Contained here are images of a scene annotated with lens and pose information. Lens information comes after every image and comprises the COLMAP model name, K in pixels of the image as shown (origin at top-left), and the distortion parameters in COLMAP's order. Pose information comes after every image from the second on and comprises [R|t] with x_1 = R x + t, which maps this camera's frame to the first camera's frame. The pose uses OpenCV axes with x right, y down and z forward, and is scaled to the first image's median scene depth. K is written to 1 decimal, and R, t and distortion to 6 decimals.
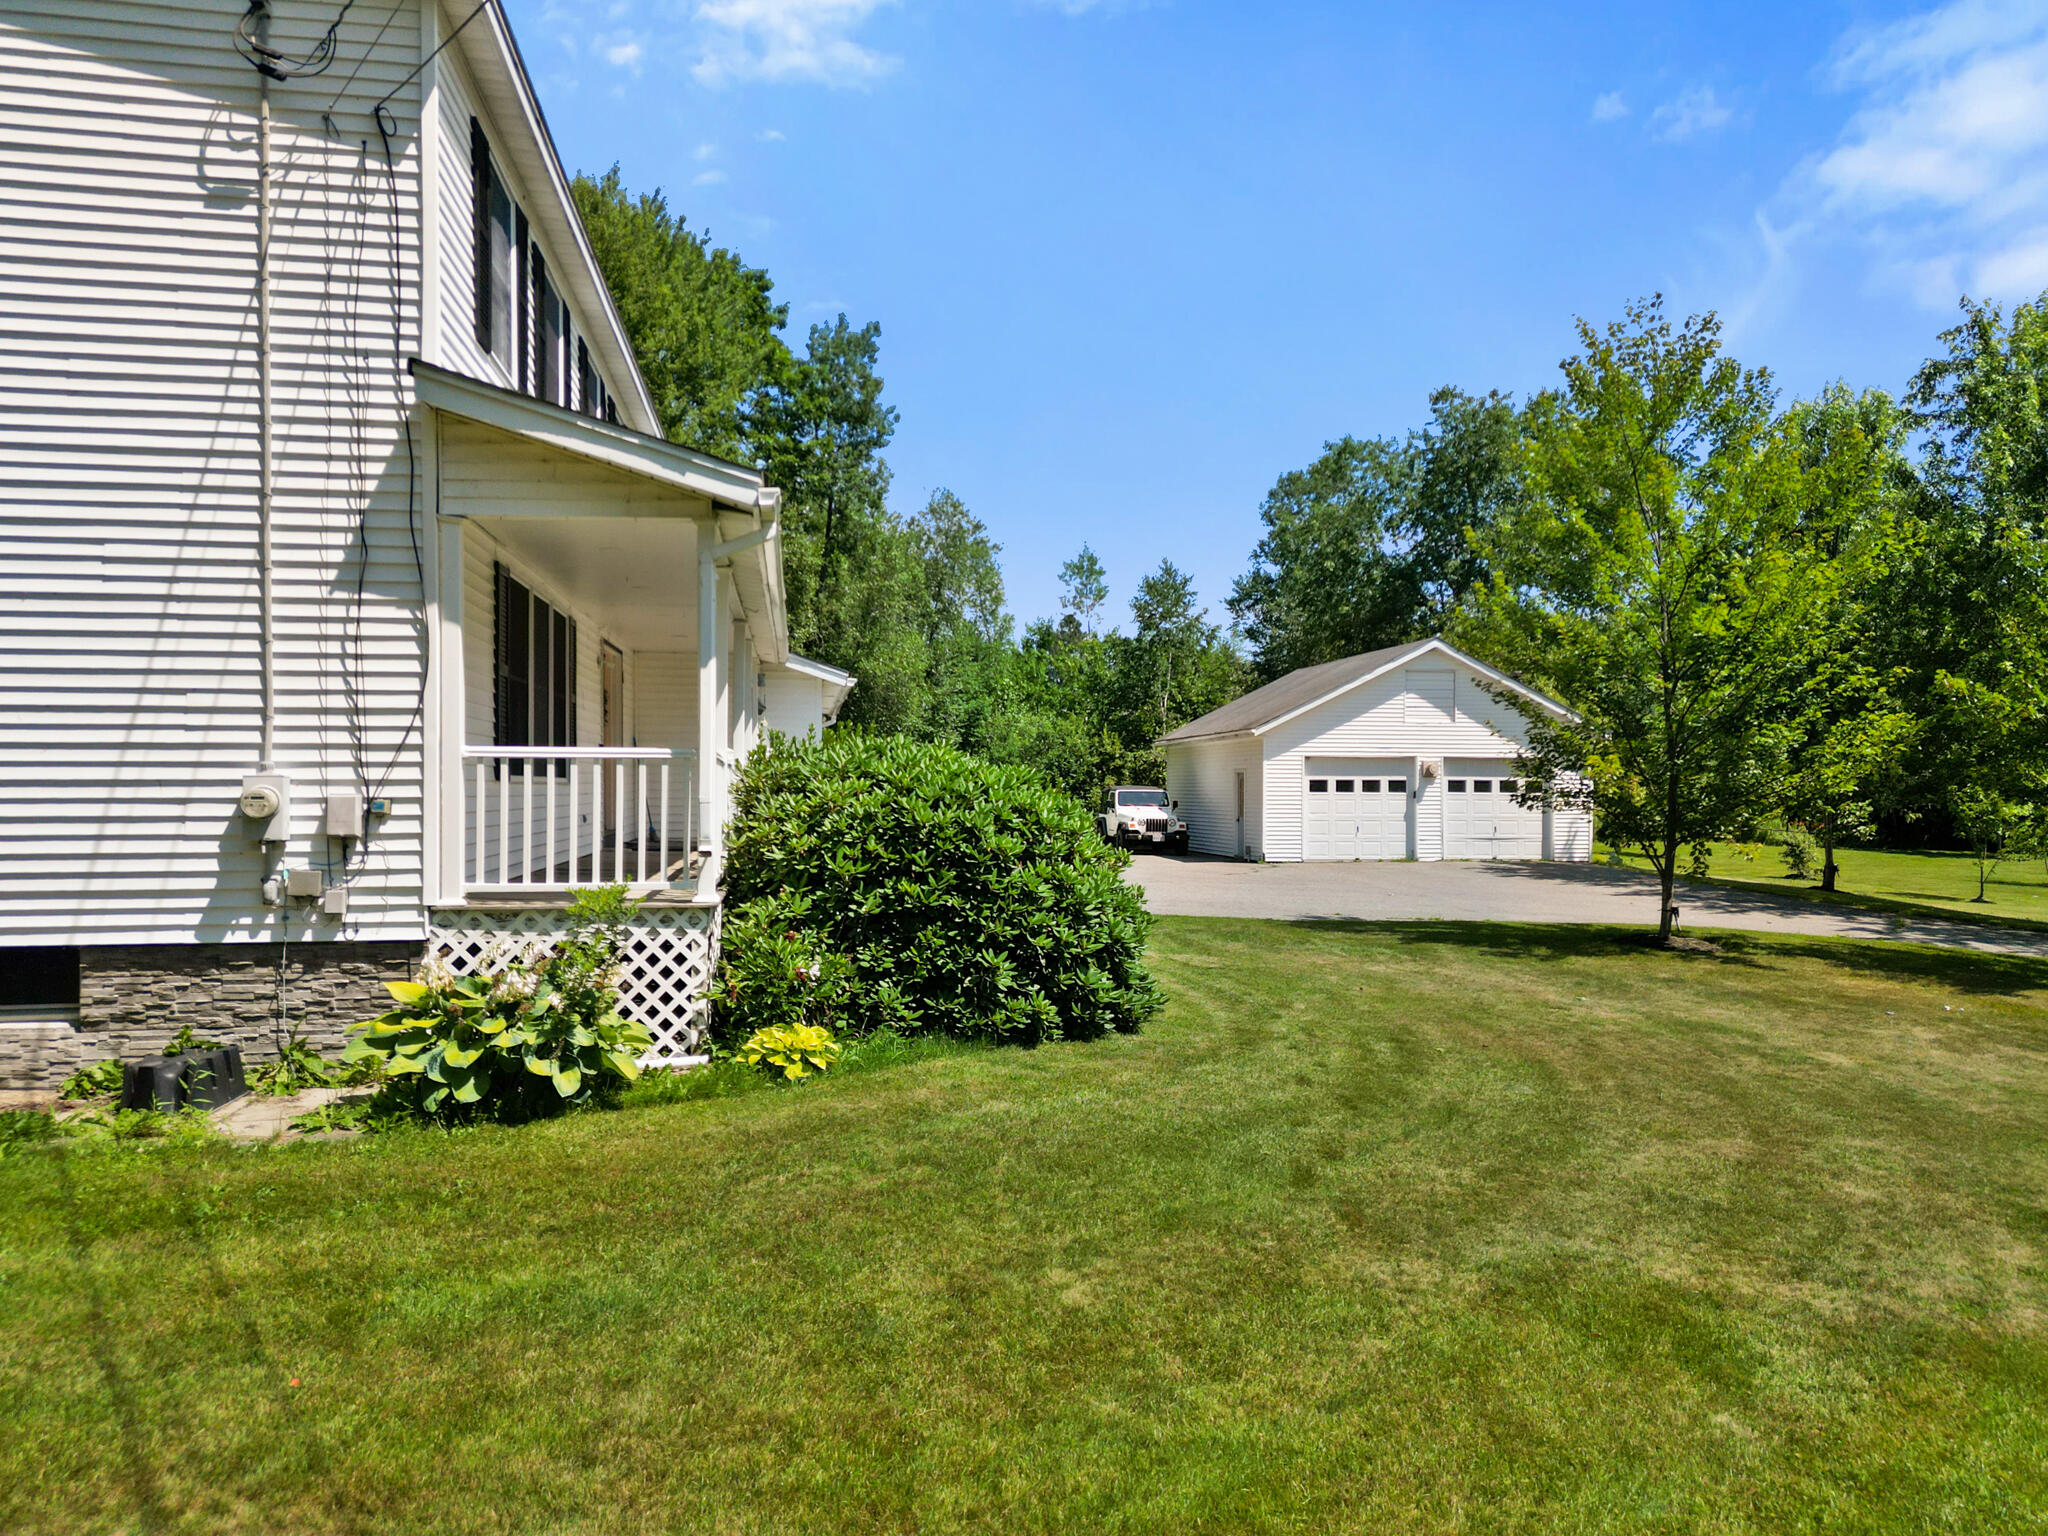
lens RADIAL K [[1445.6, 0, 1024.1], [0, 1445.6, 776.9], [0, 0, 1]] dist [0.010594, -0.002072]
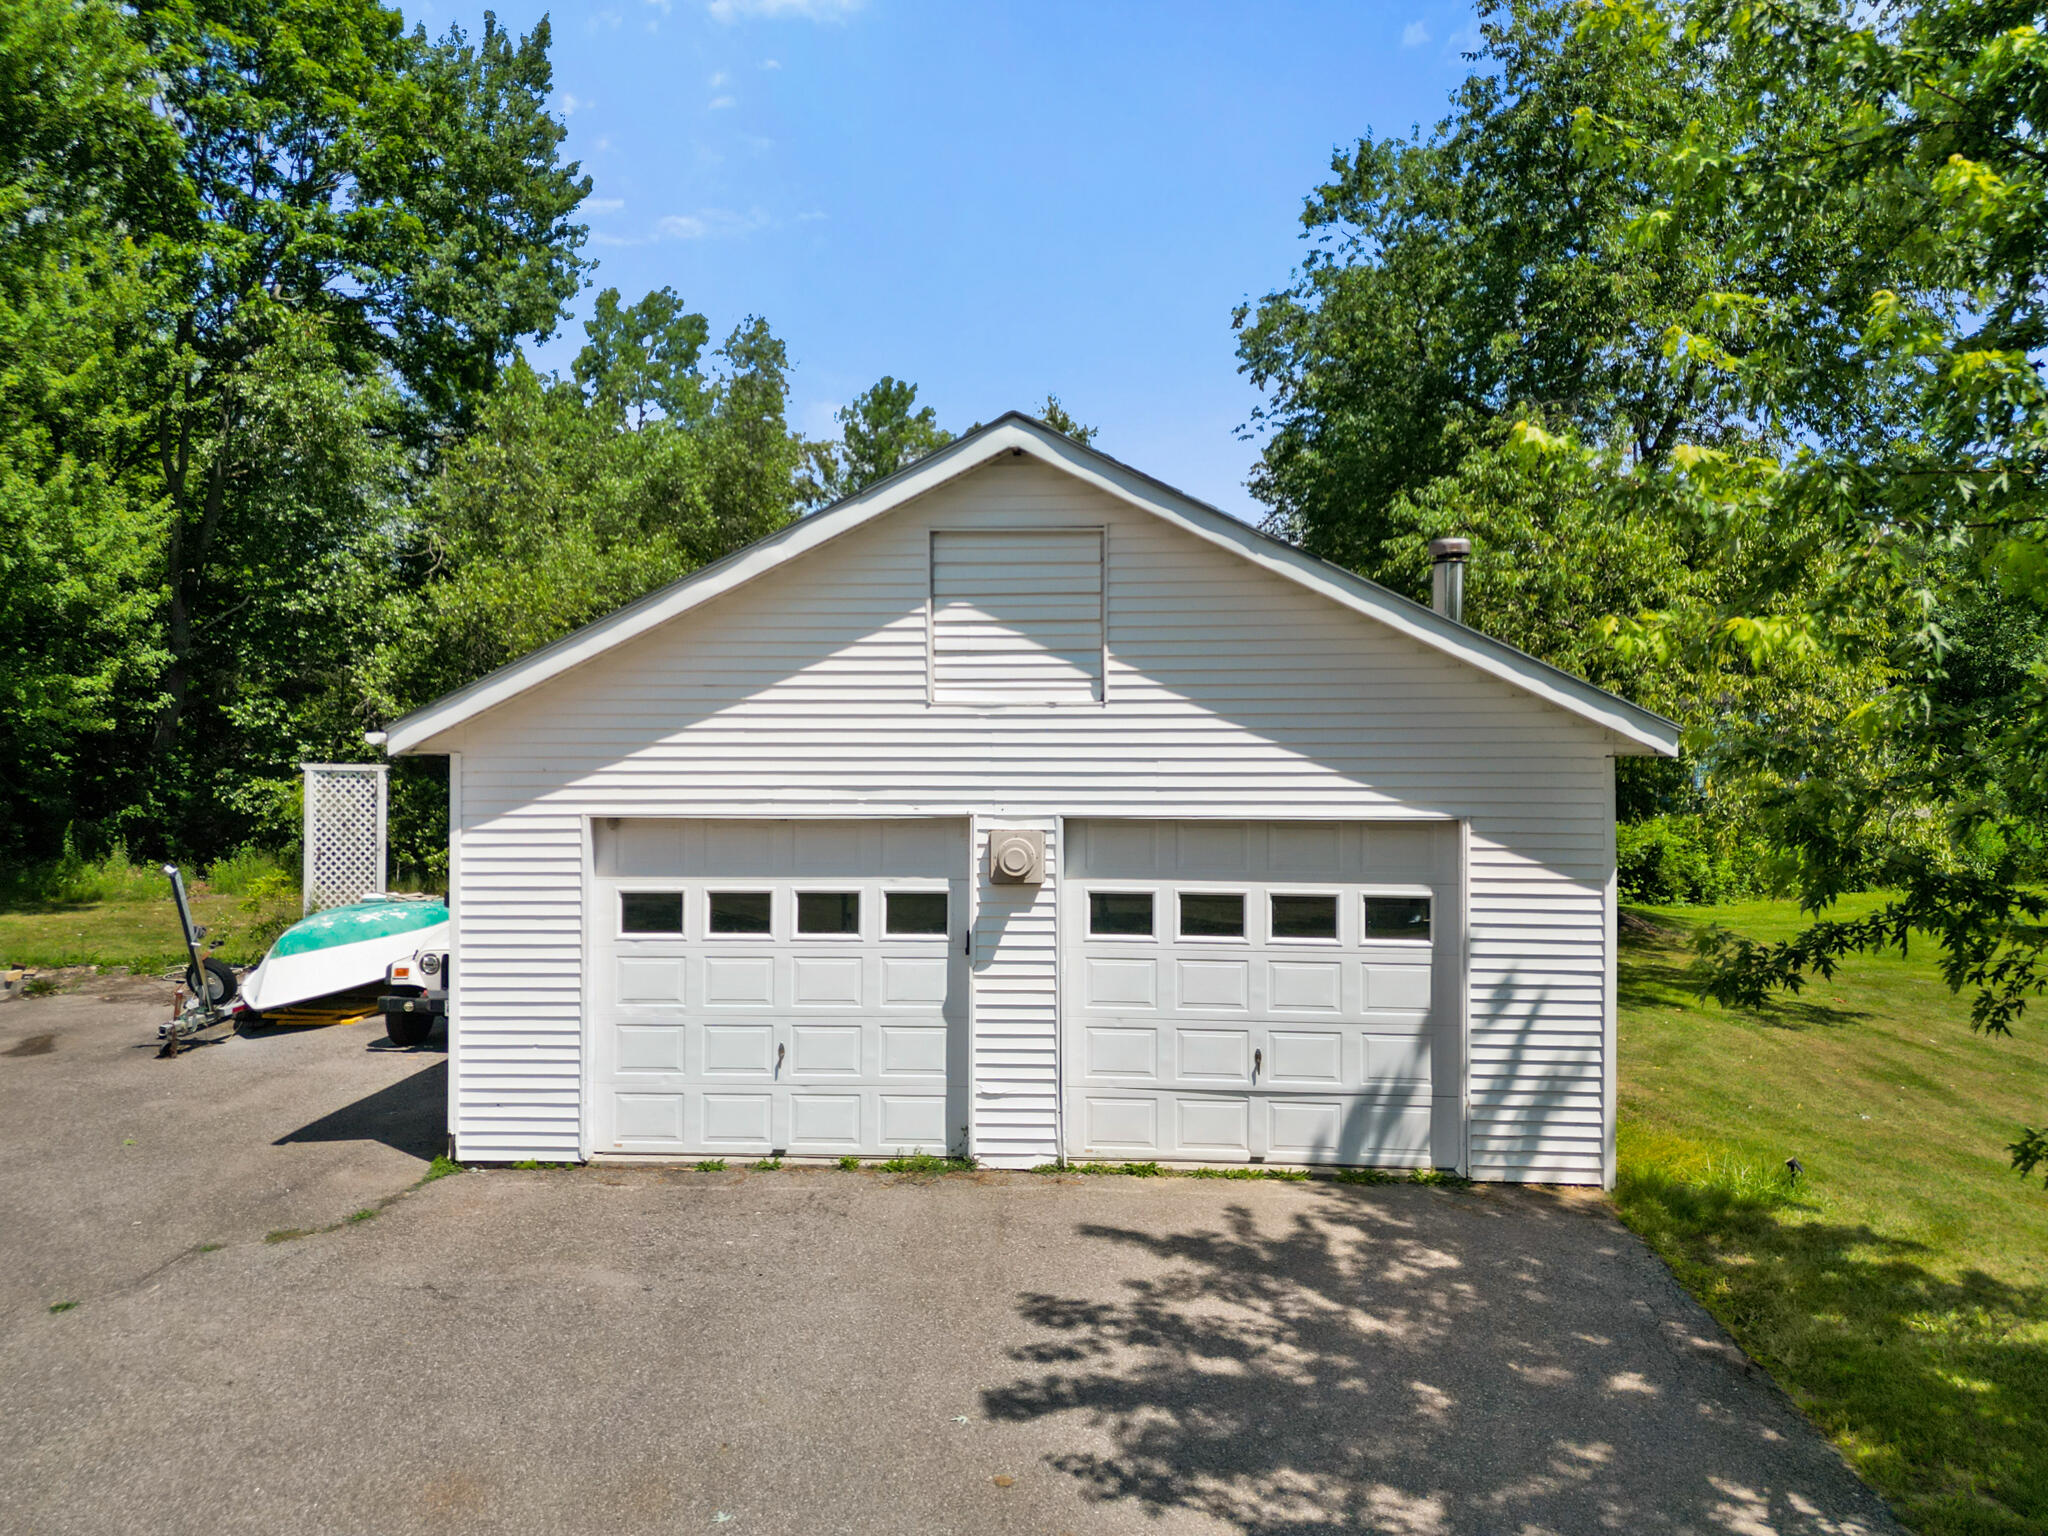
lens RADIAL K [[1445.6, 0, 1027.7], [0, 1445.6, 760.4], [0, 0, 1]] dist [0.010594, -0.002072]
pose [[0.972189, -0.004197, -0.234160, 0.352468], [0.008704, 0.999796, 0.018218, -0.031071], [0.234035, -0.019750, 0.972027, 0.710950]]
